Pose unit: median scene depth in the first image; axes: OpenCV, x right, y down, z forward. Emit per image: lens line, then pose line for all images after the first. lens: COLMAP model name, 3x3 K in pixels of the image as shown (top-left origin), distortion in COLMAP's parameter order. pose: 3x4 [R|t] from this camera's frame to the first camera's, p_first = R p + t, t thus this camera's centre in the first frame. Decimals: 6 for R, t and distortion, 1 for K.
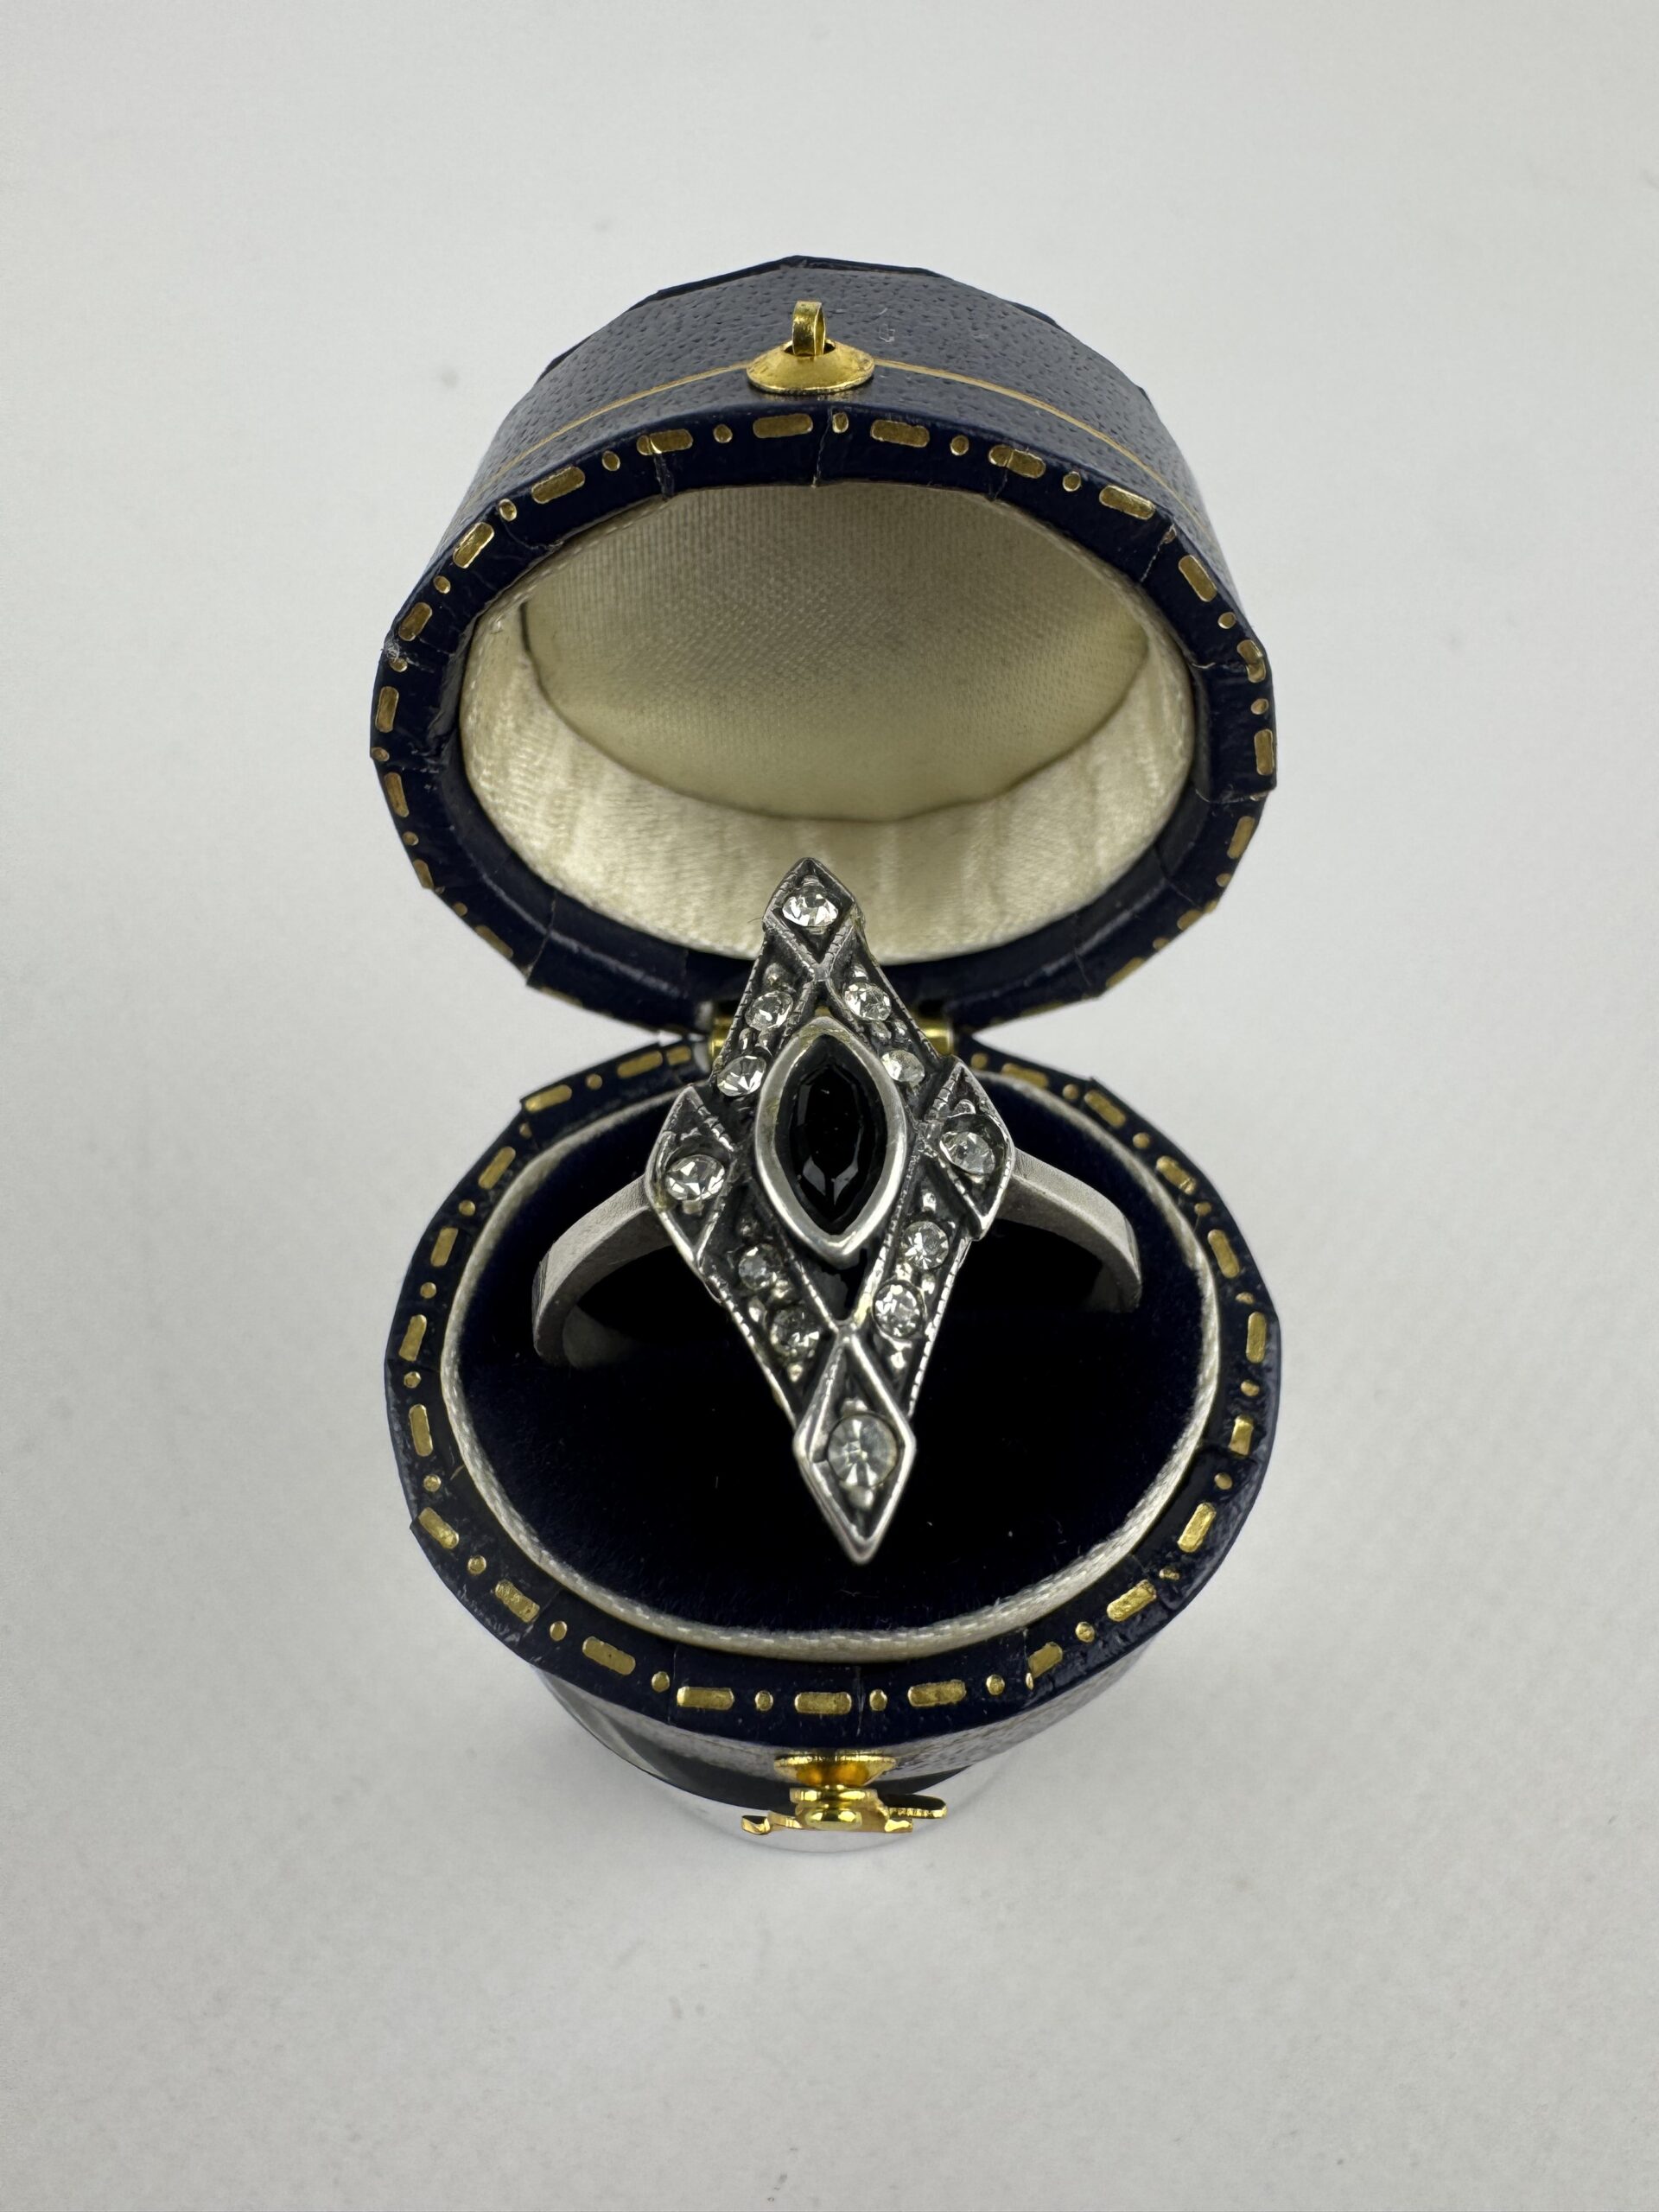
lens RADIAL K [[1553.9, 0, 830.7], [0, 1553.9, 970.8], [0, 0, 1]] dist [0.001405, -0.000427]
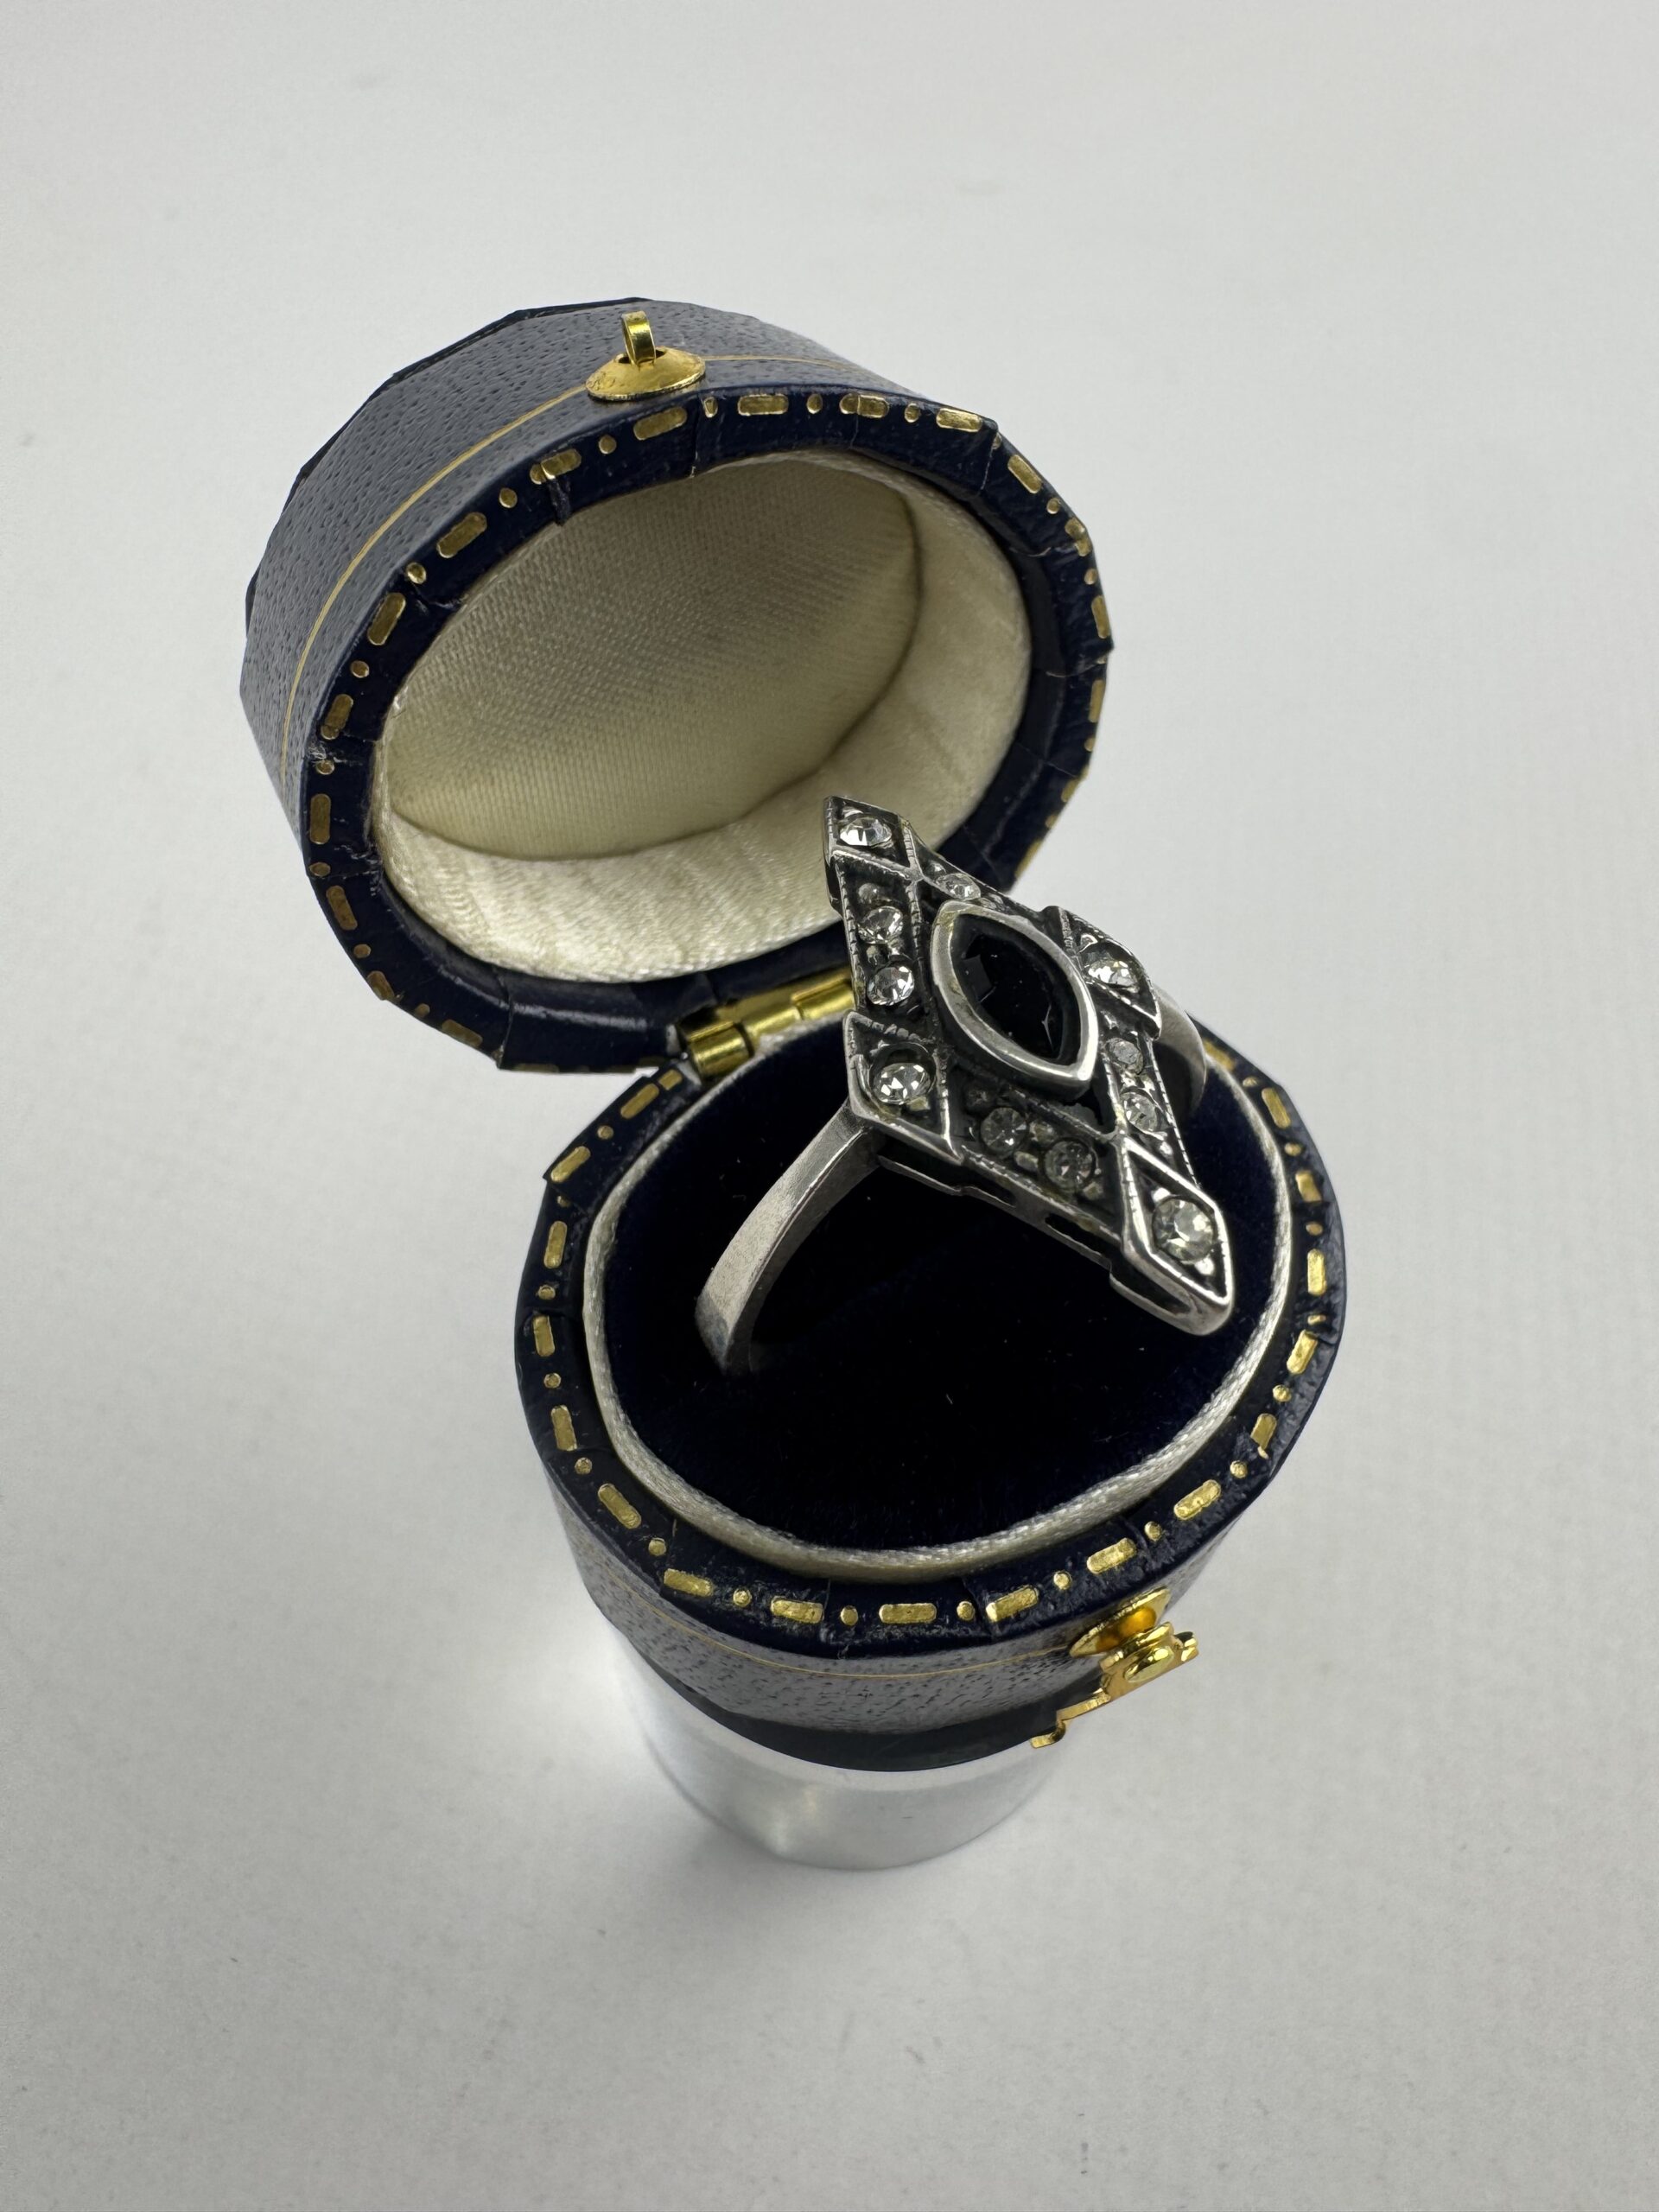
lens RADIAL K [[1553.9, 0, 830.7], [0, 1553.9, 970.8], [0, 0, 1]] dist [0.001405, -0.000427]
pose [[0.893816, -0.335836, 0.297165, -0.338934], [0.356791, 0.934019, -0.017593, 0.052395], [-0.271649, 0.121750, 0.954664, 0.005303]]
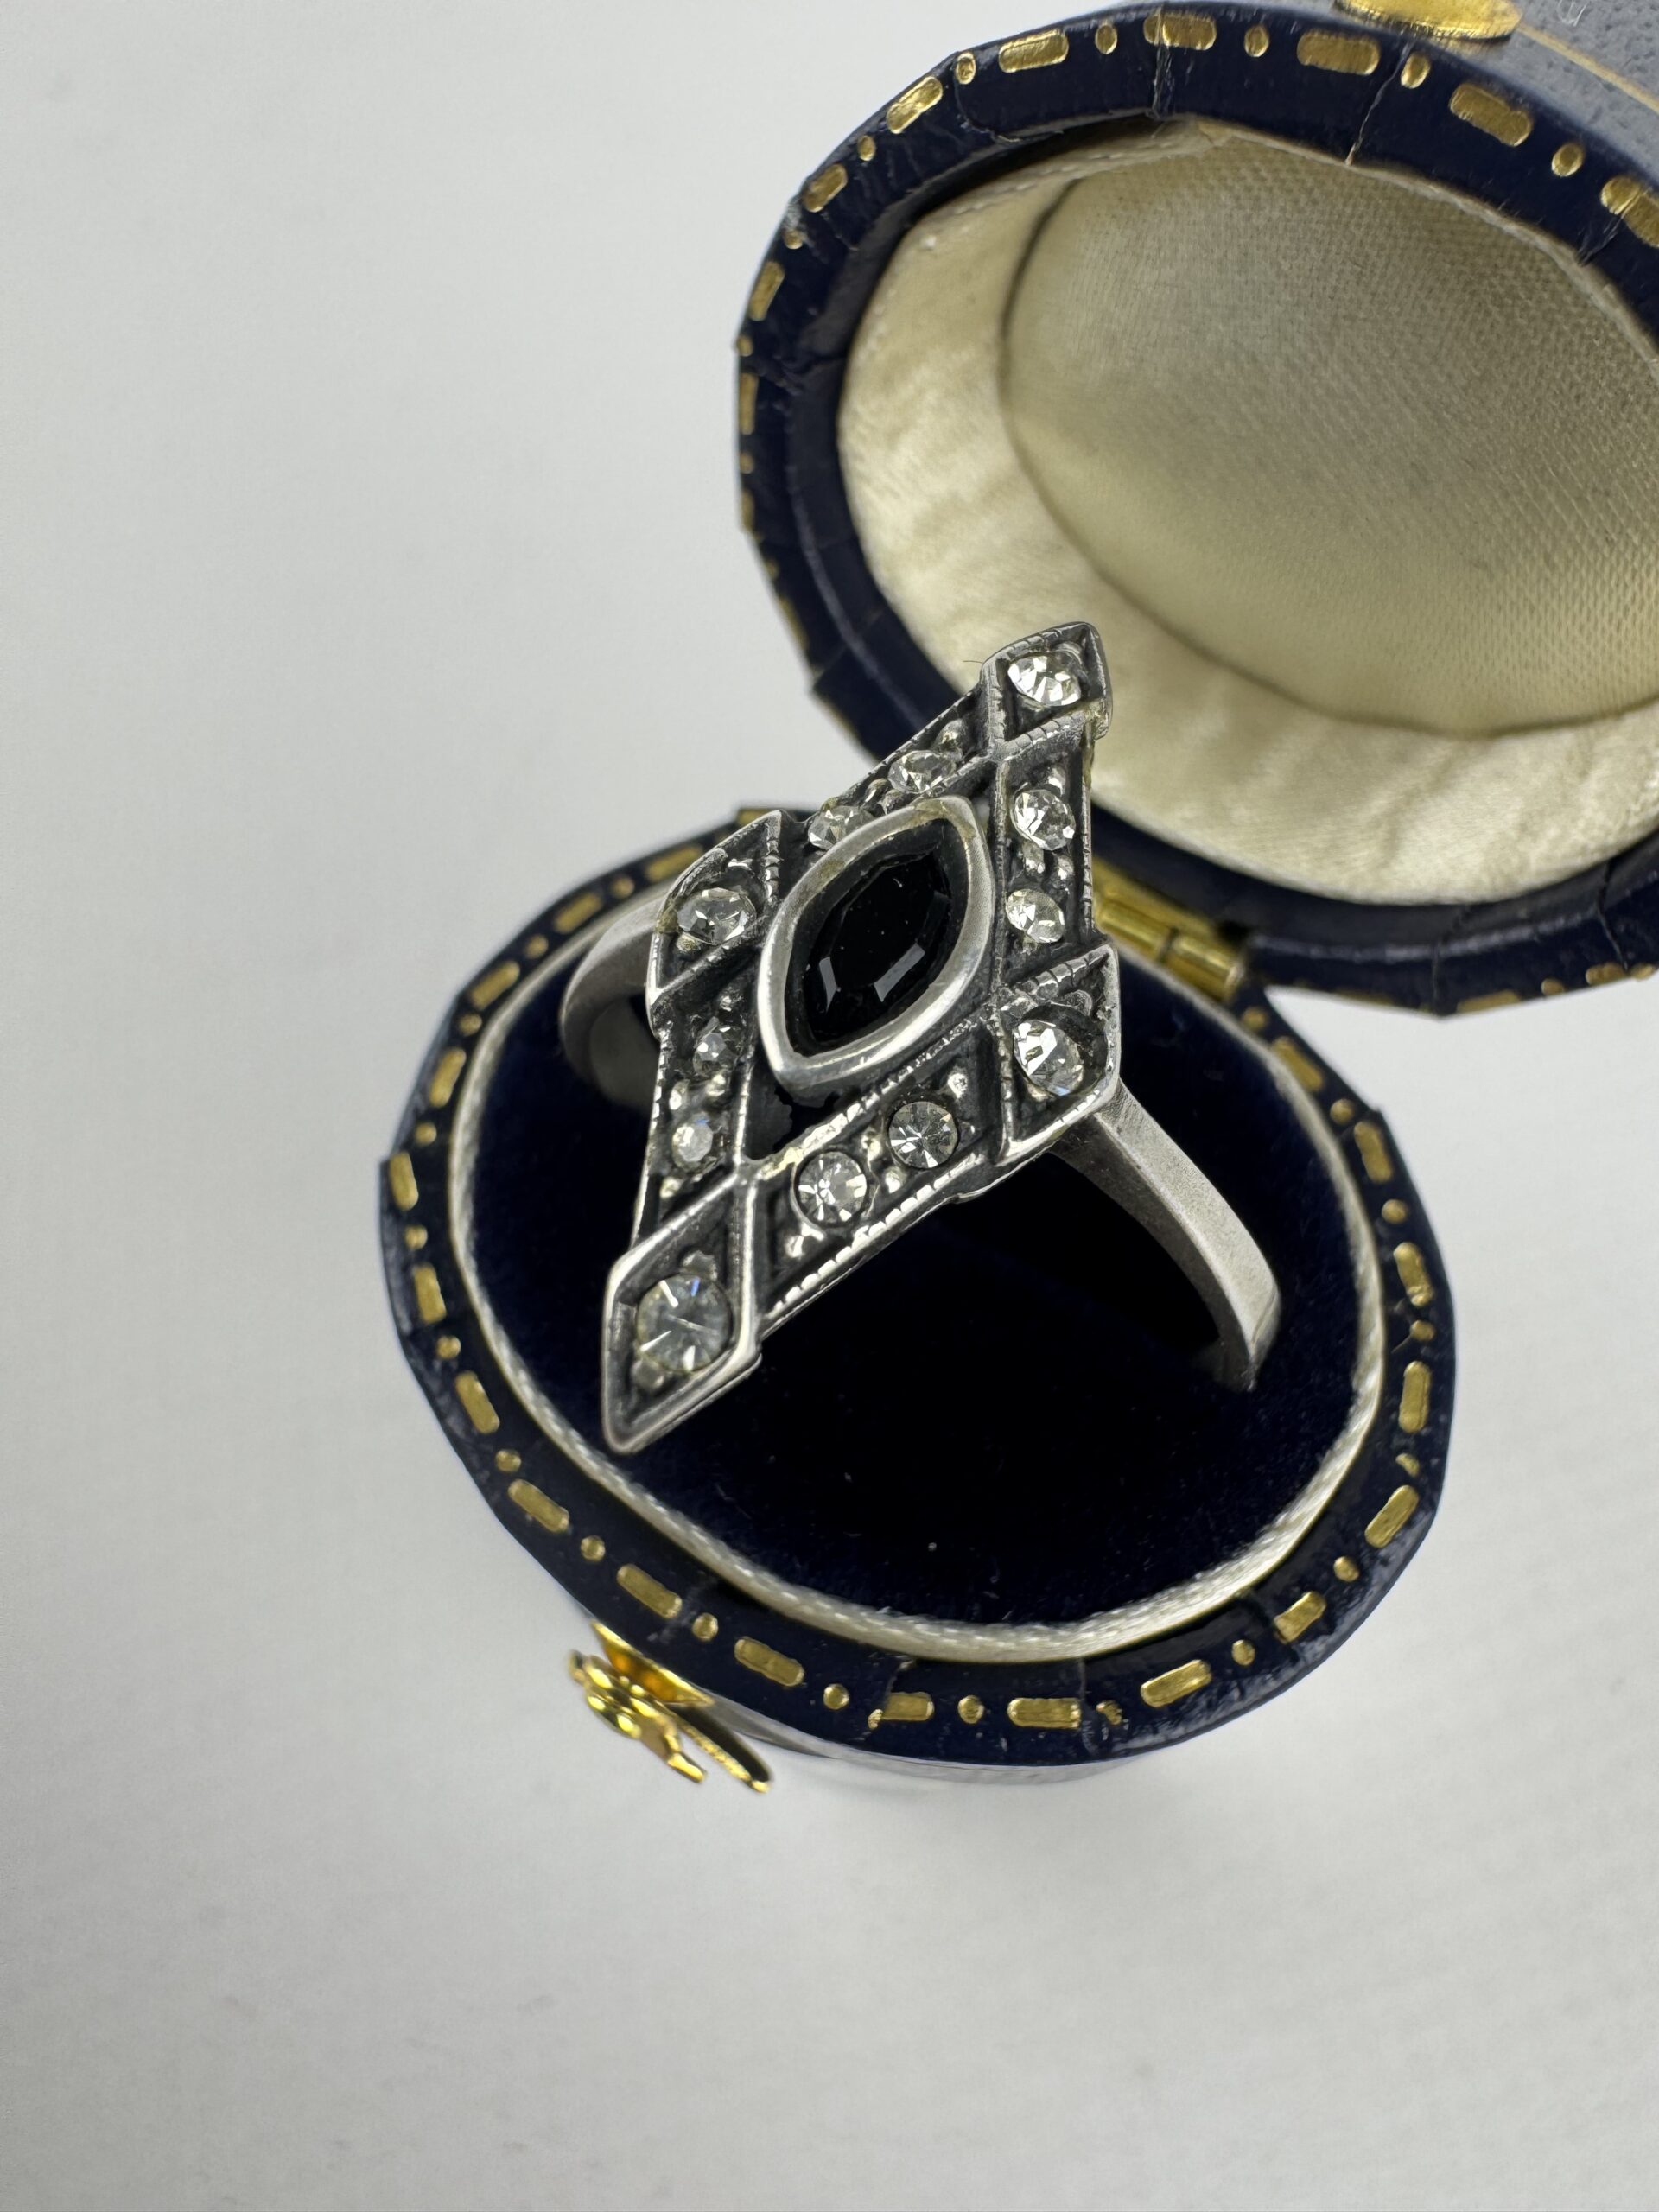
lens RADIAL K [[1584.6, 0, 837.9], [0, 1584.6, 960.4], [0, 0, 1]] dist [-0.005766, -0.002209]
pose [[0.842614, 0.457012, -0.284854, 0.158849], [-0.435563, 0.889430, 0.138558, 0.015644], [0.316680, 0.007321, 0.948504, 0.229029]]
